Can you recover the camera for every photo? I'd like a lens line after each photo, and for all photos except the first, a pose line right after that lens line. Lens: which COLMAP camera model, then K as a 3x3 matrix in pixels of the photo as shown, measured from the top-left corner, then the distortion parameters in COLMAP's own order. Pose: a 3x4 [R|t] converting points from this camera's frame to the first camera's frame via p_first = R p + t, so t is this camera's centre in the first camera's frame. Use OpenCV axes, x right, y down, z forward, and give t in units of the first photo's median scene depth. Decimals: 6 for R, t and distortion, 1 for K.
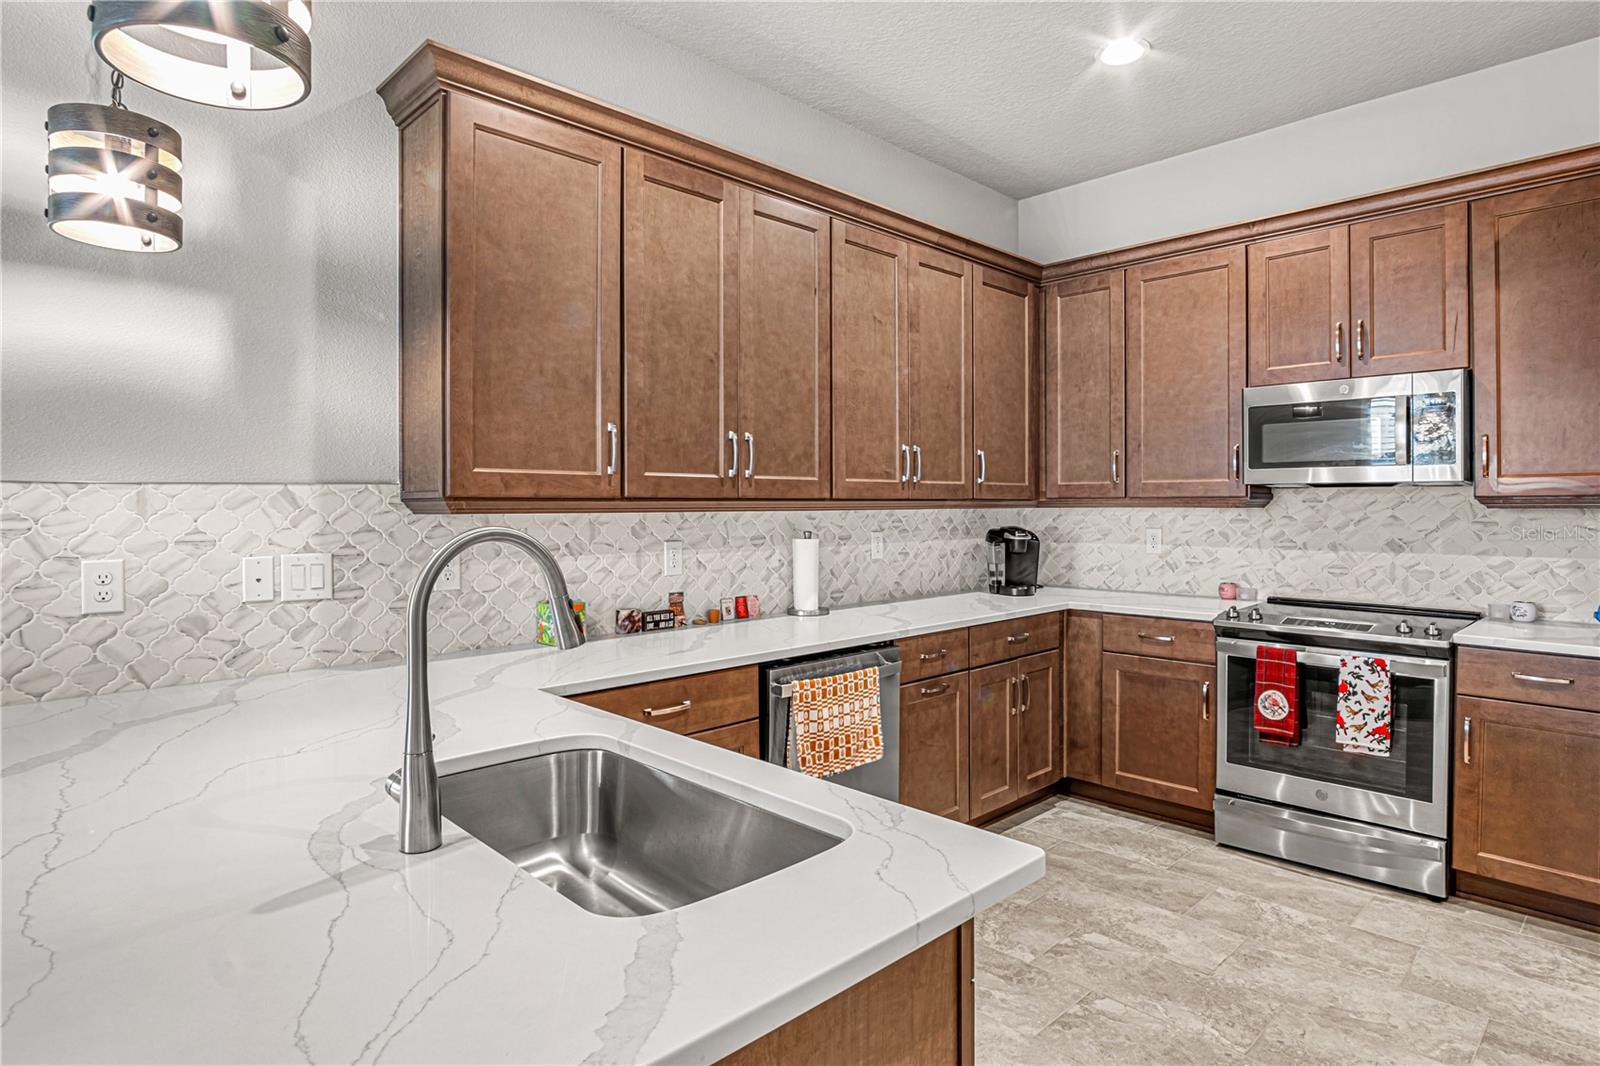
lens RADIAL K [[869.3, 0, 808.3], [0, 869.3, 500.9], [0, 0, 1]] dist [-0.024899, 0.003357]
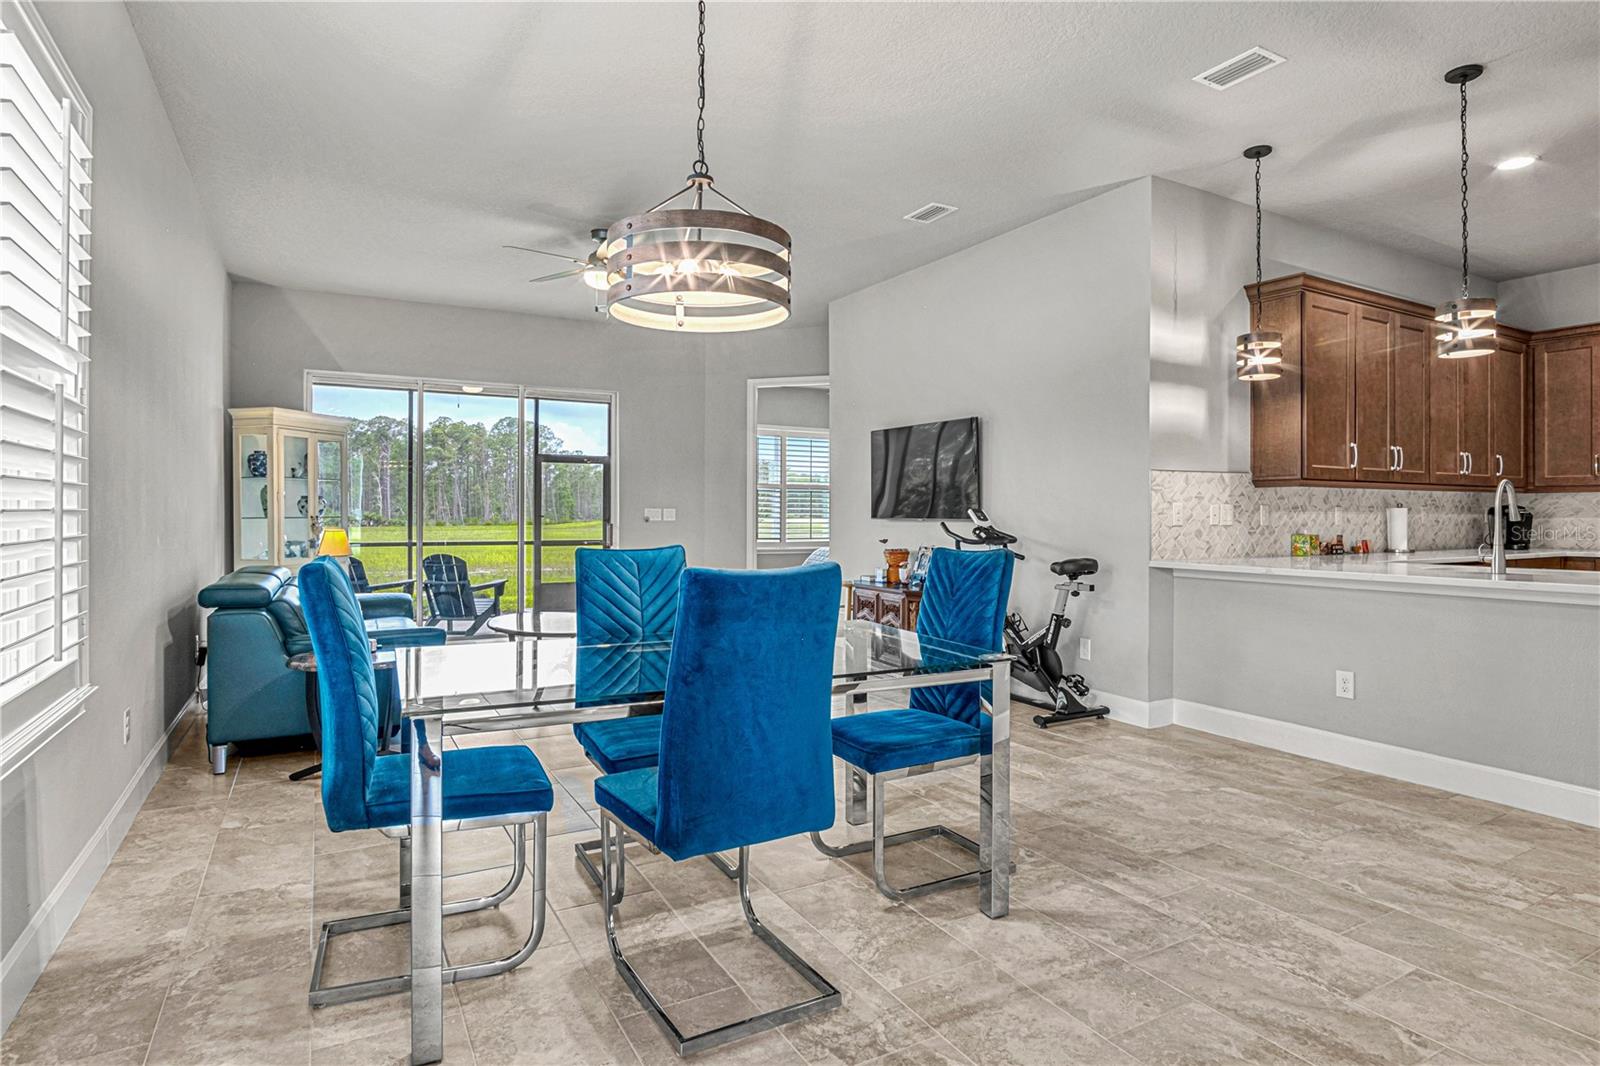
lens RADIAL K [[861.4, 0, 820.0], [0, 861.4, 512.6], [0, 0, 1]] dist [-0.014362, 0.000939]
pose [[0.969598, 0.004466, -0.244662, -0.711818], [-0.004107, 0.999990, 0.001976, 0.055514], [0.244668, -0.000911, 0.969606, -0.927971]]
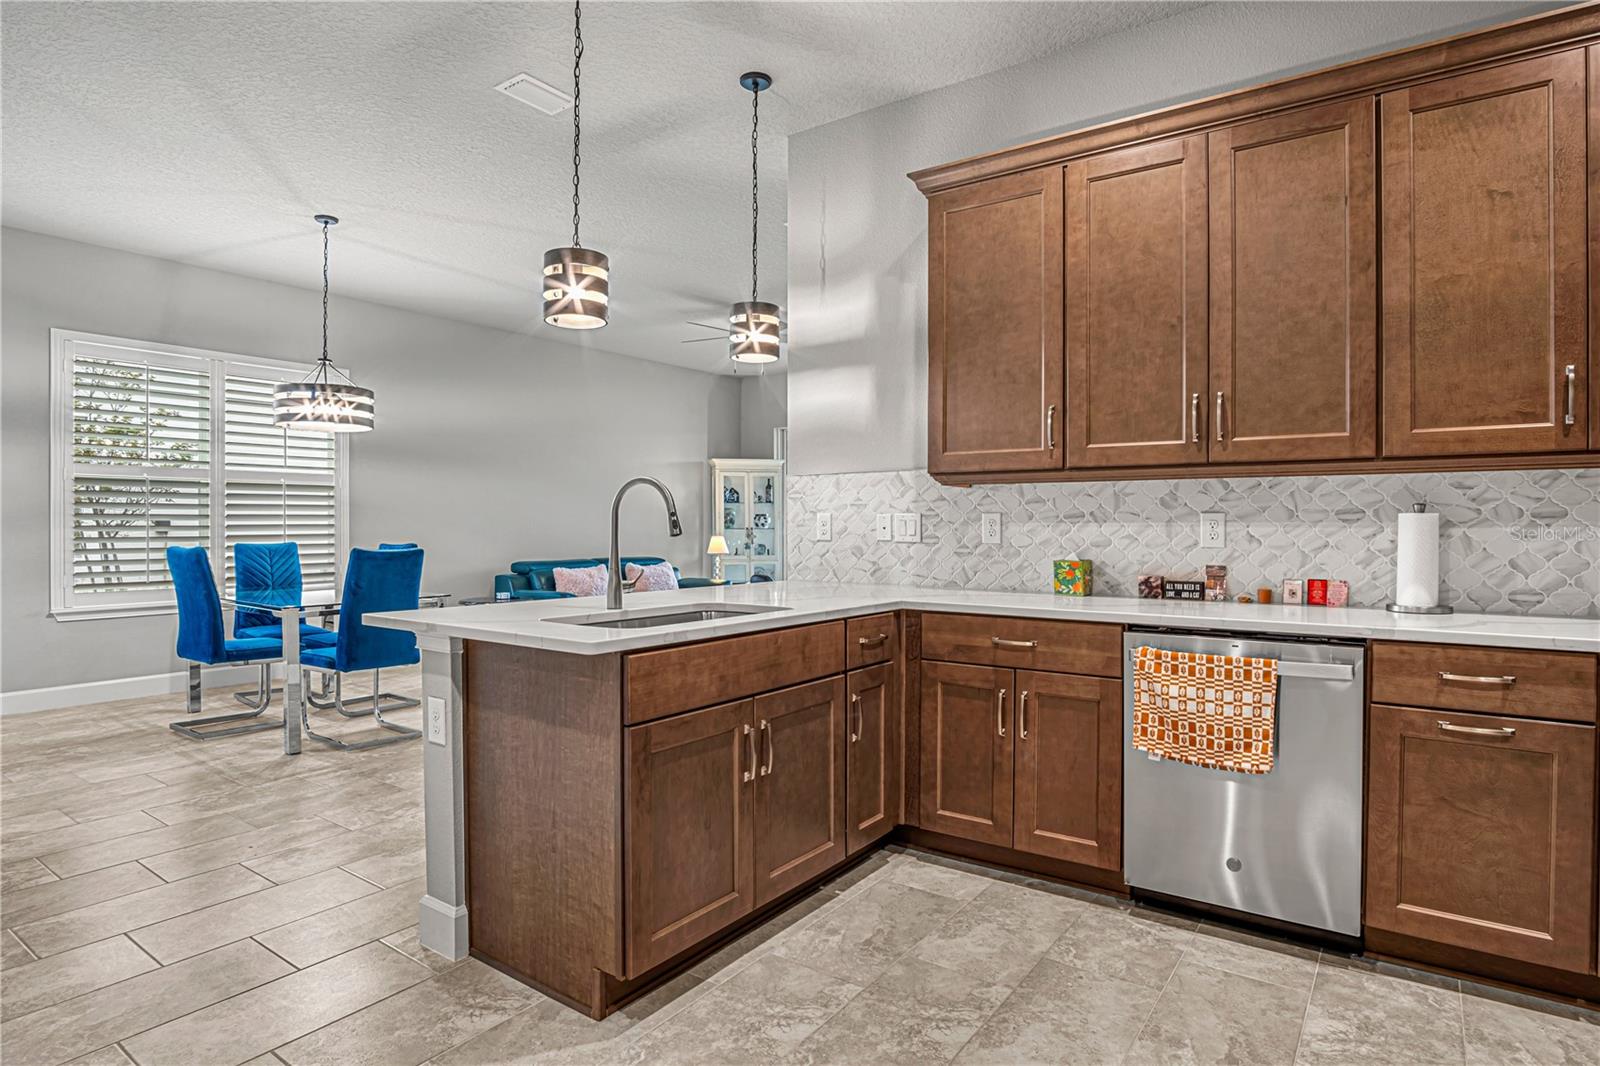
lens RADIAL K [[858.0, 0, 796.9], [0, 858.0, 530.2], [0, 0, 1]] dist [-0.021192, 0.001964]
pose [[0.180454, 0.008960, -0.983543, 0.652415], [0.001496, 0.999955, 0.009384, 0.052220], [0.983582, -0.003165, 0.180432, 0.340177]]
